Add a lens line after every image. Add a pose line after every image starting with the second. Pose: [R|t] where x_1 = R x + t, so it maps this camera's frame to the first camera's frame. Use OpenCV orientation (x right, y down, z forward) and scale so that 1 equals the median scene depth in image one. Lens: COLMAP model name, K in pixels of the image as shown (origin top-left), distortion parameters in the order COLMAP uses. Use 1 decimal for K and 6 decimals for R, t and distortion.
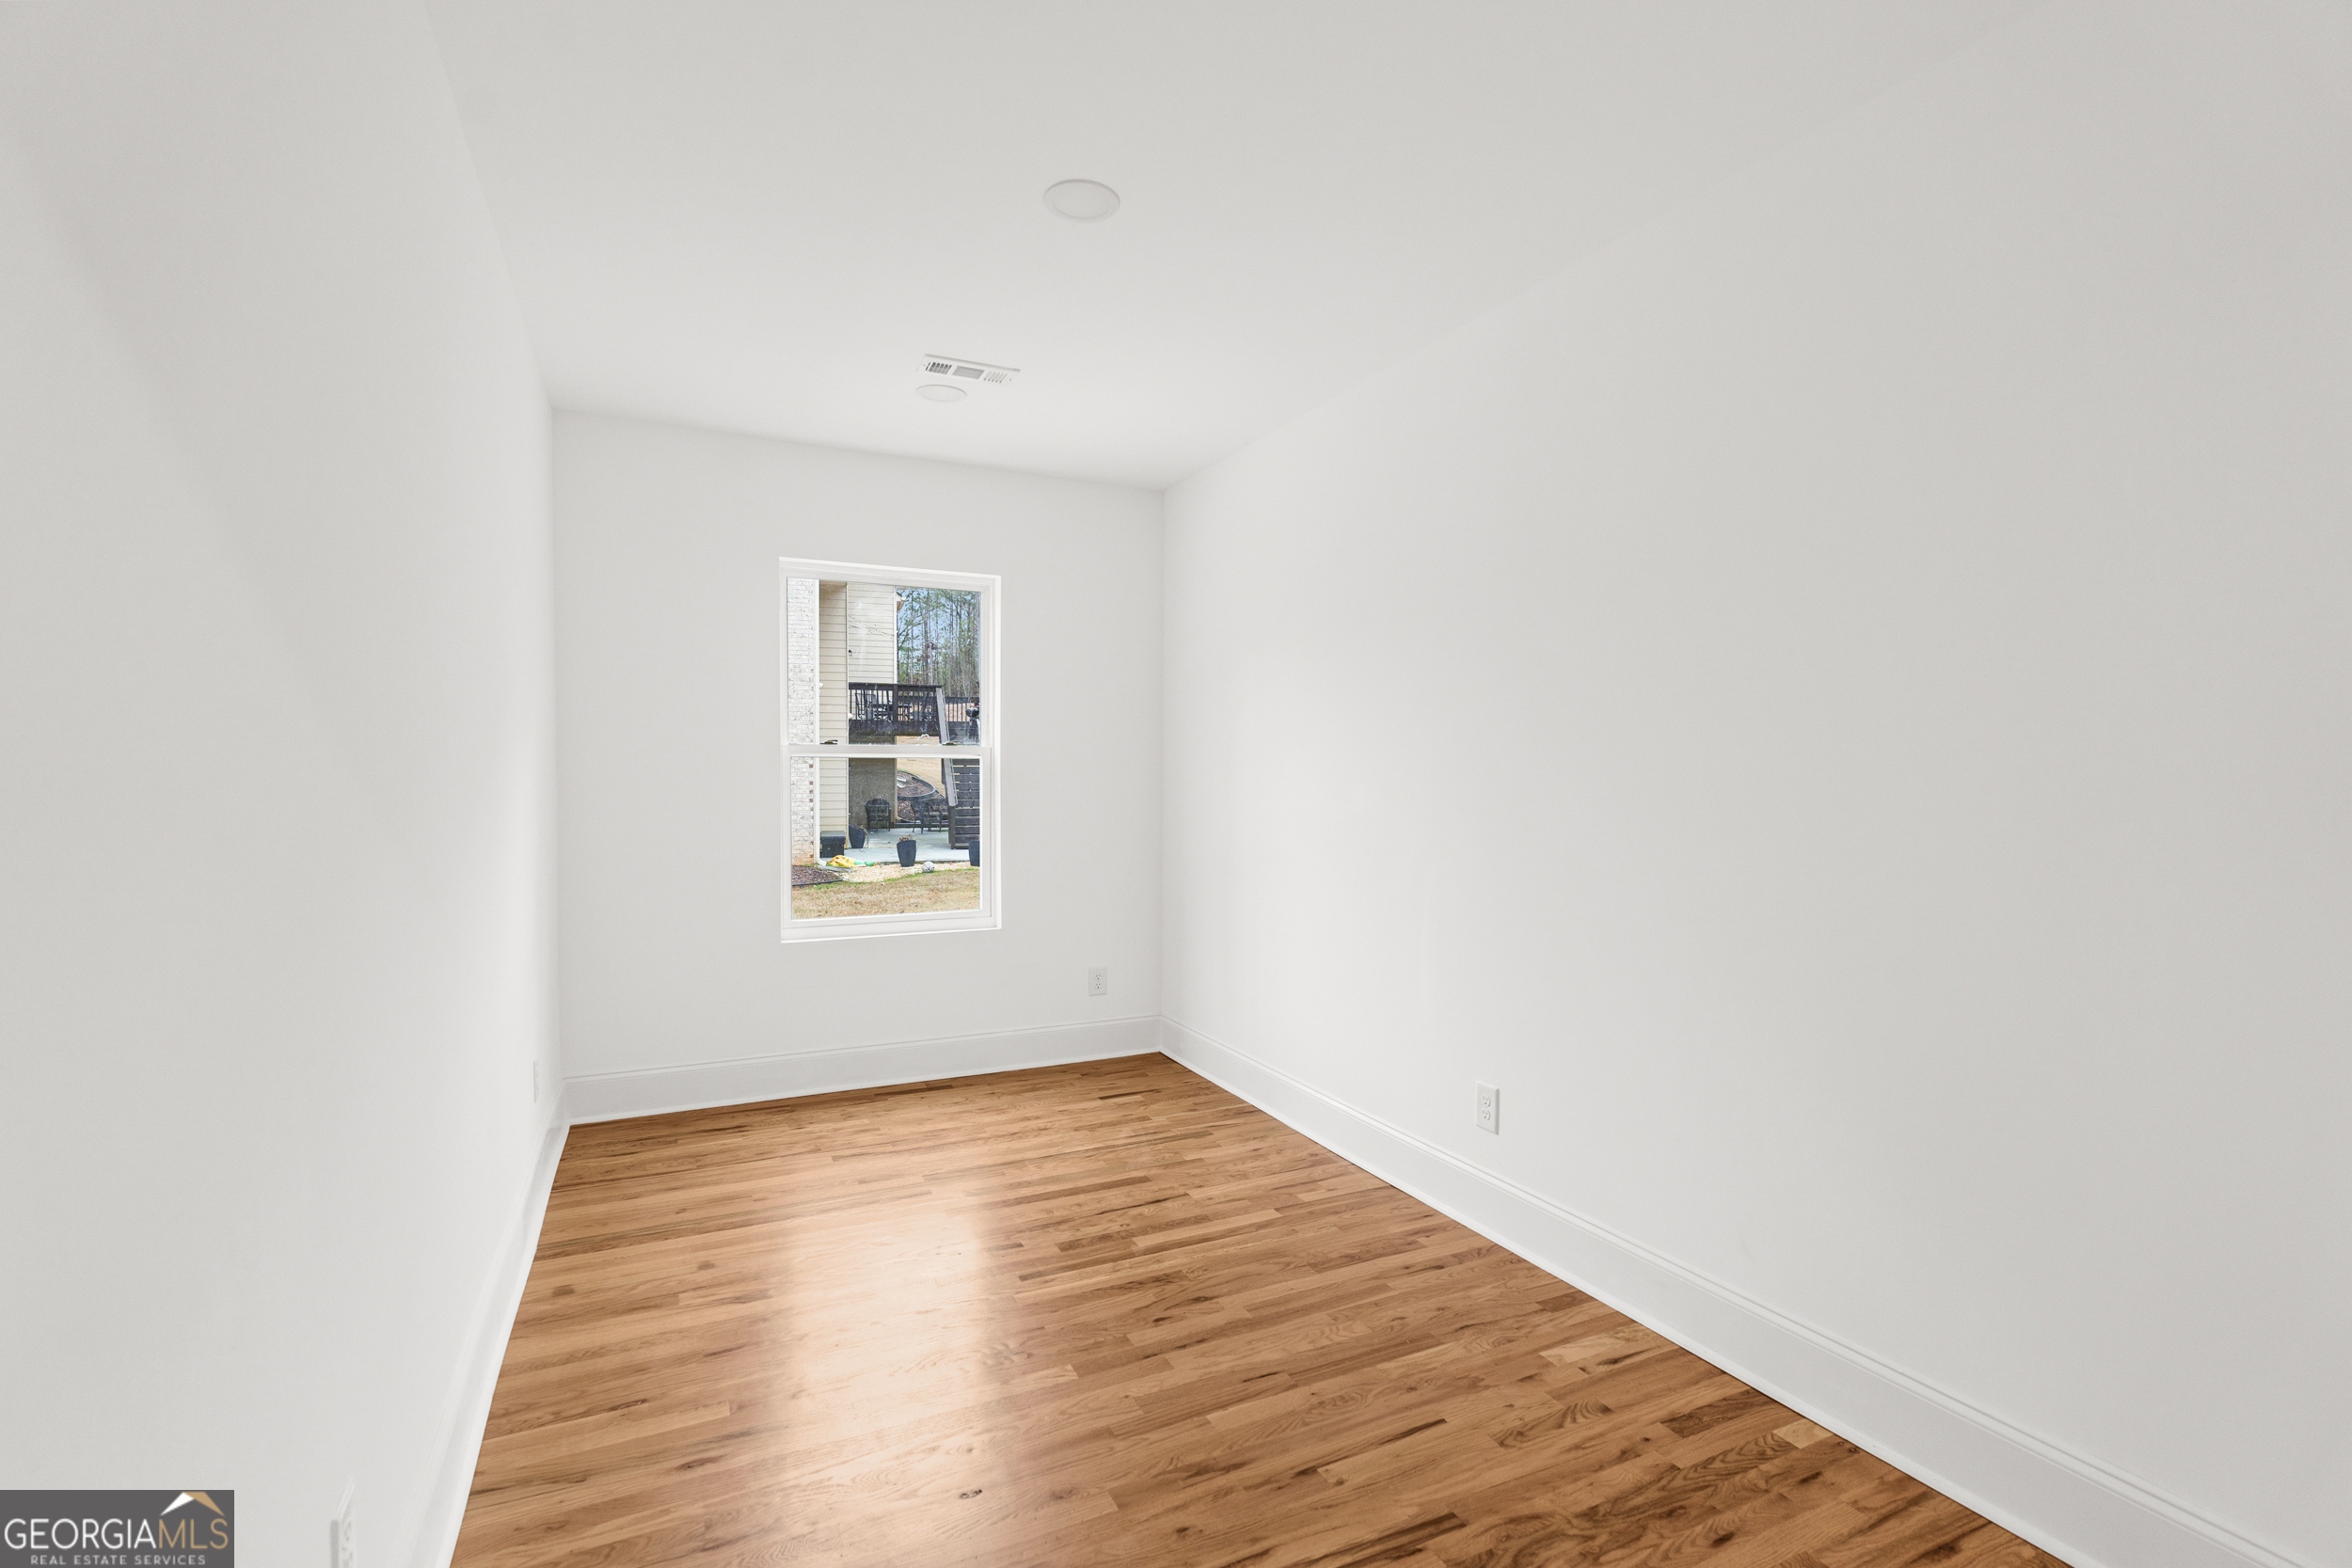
lens RADIAL K [[1053.6, 0, 1198.7], [0, 1053.6, 789.7], [0, 0, 1]] dist [-0.005767, 0.001369]
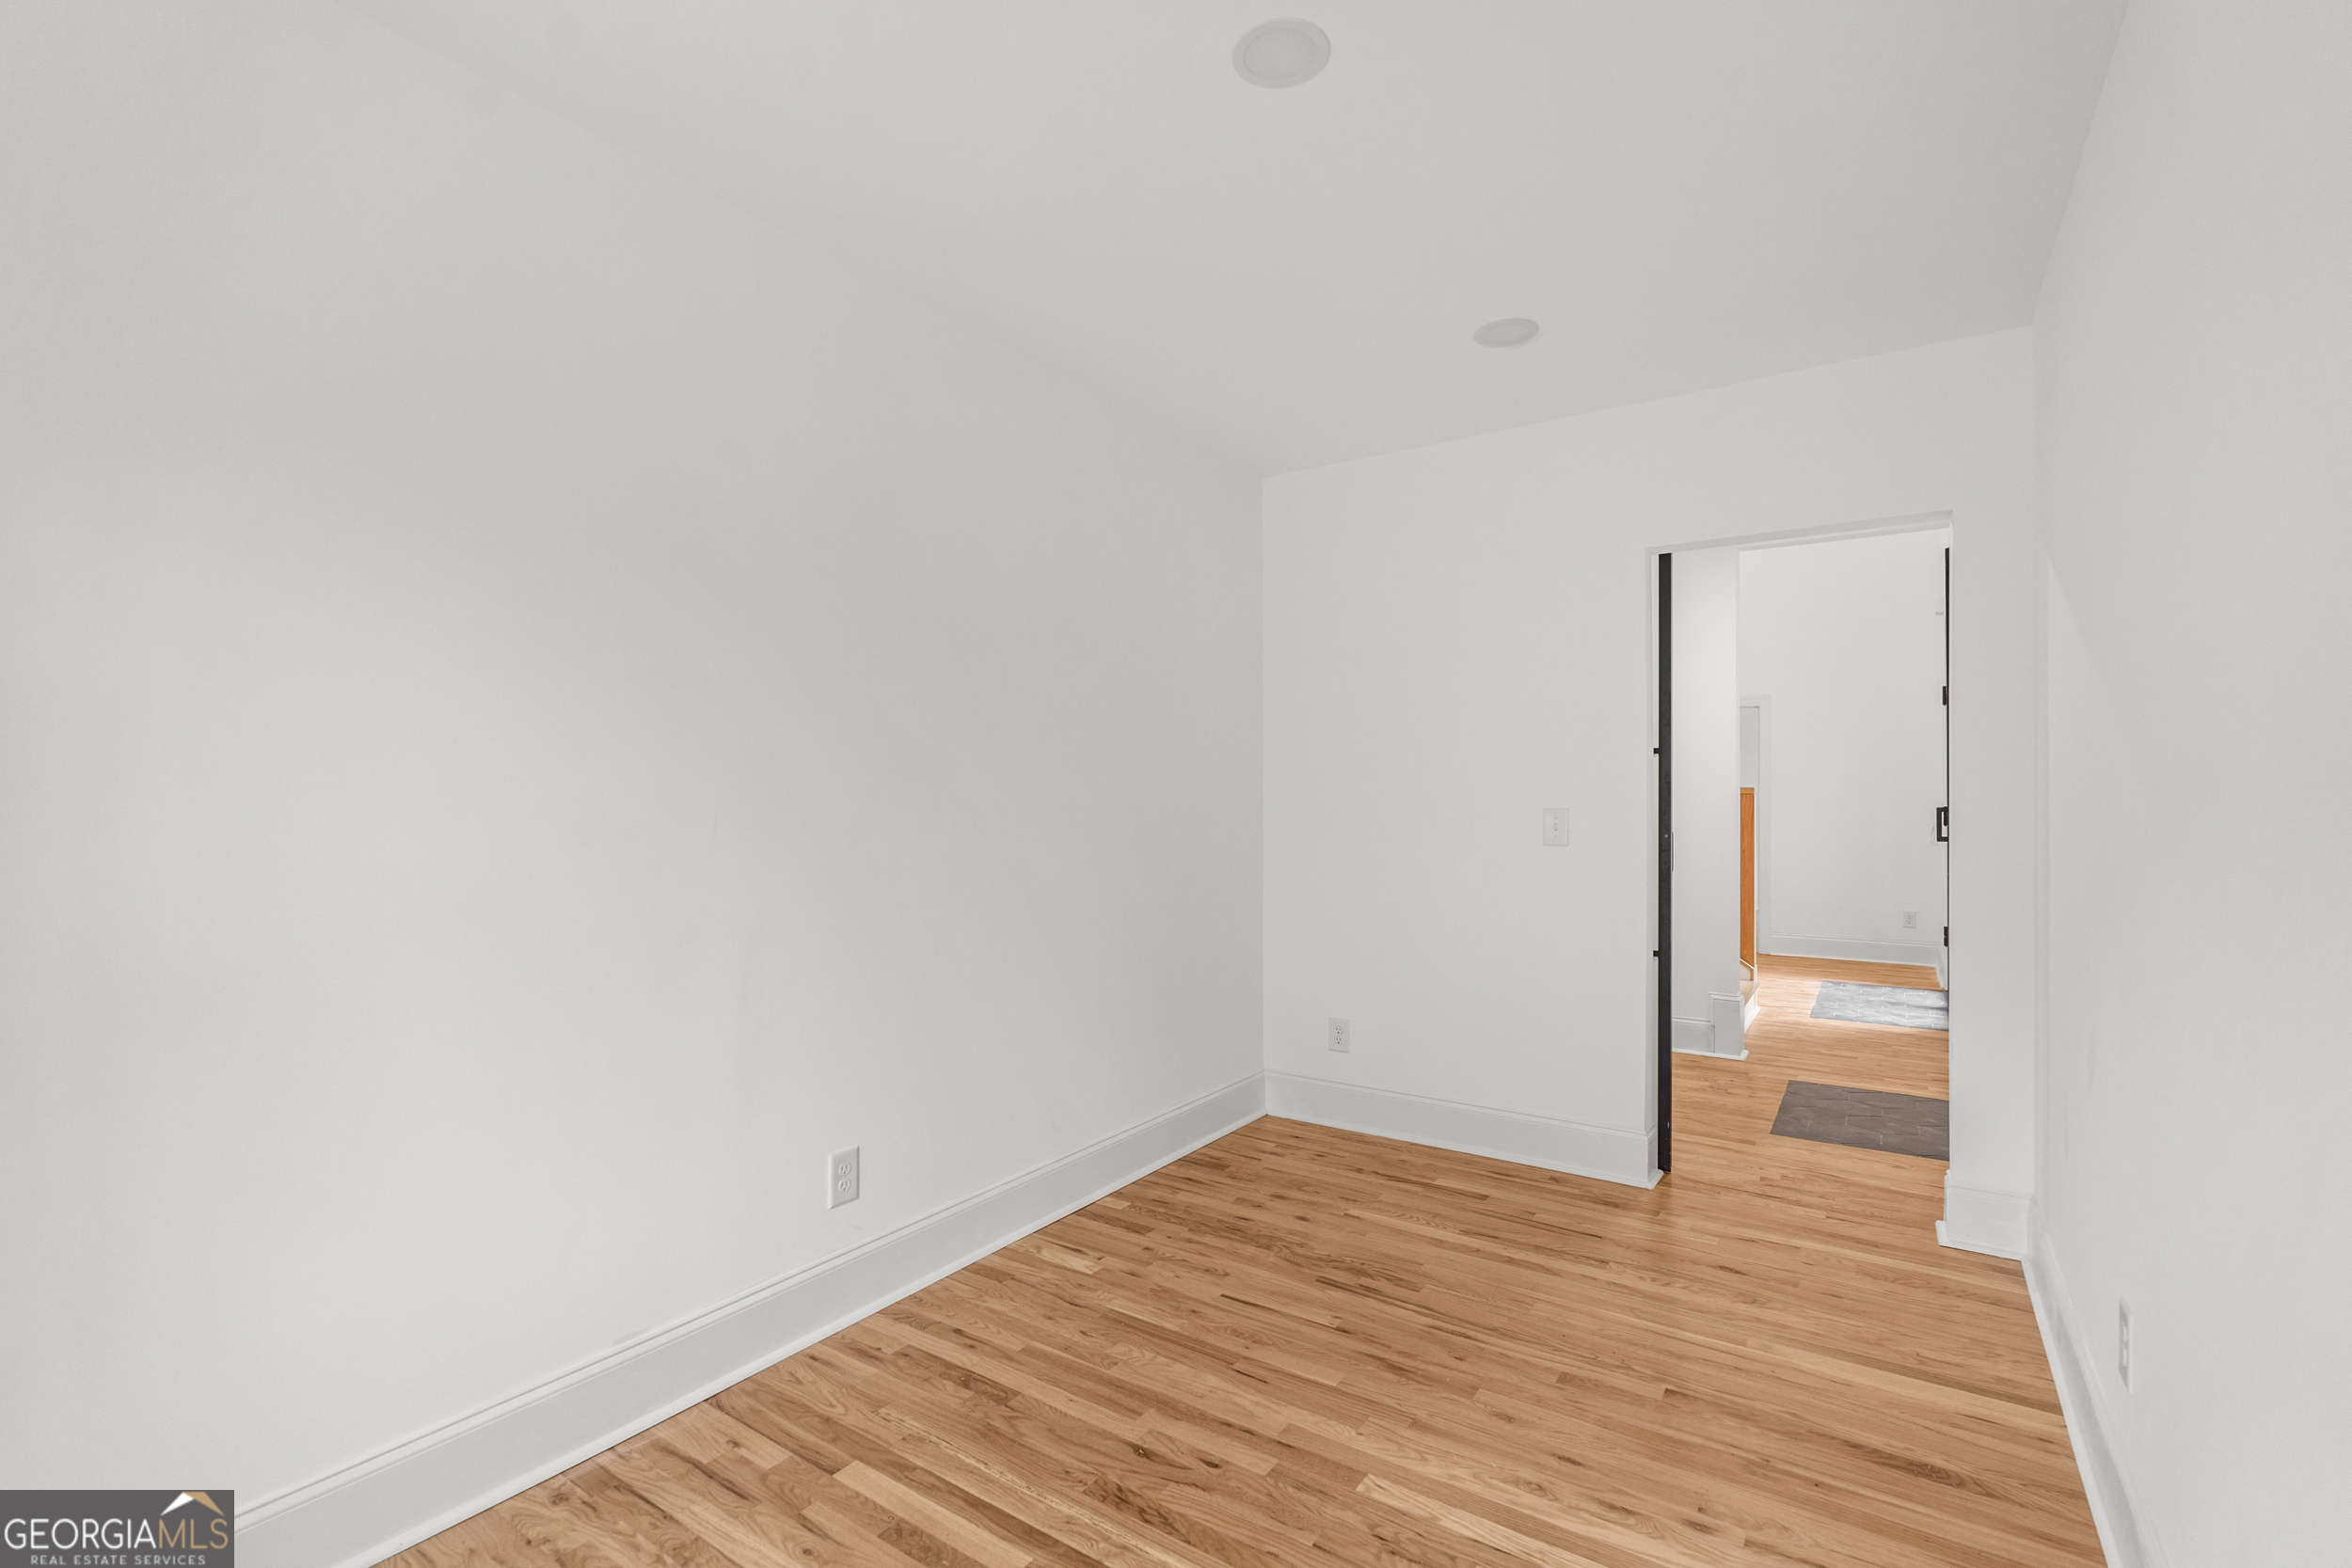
lens RADIAL K [[1053.6, 0, 1173.0], [0, 1053.6, 794.9], [0, 0, 1]] dist [-0.005767, 0.001369]
pose [[-0.482740, 0.002562, 0.875760, -0.747567], [0.012664, 0.999912, 0.004055, -0.008959], [-0.875672, 0.013048, -0.482729, 1.452578]]
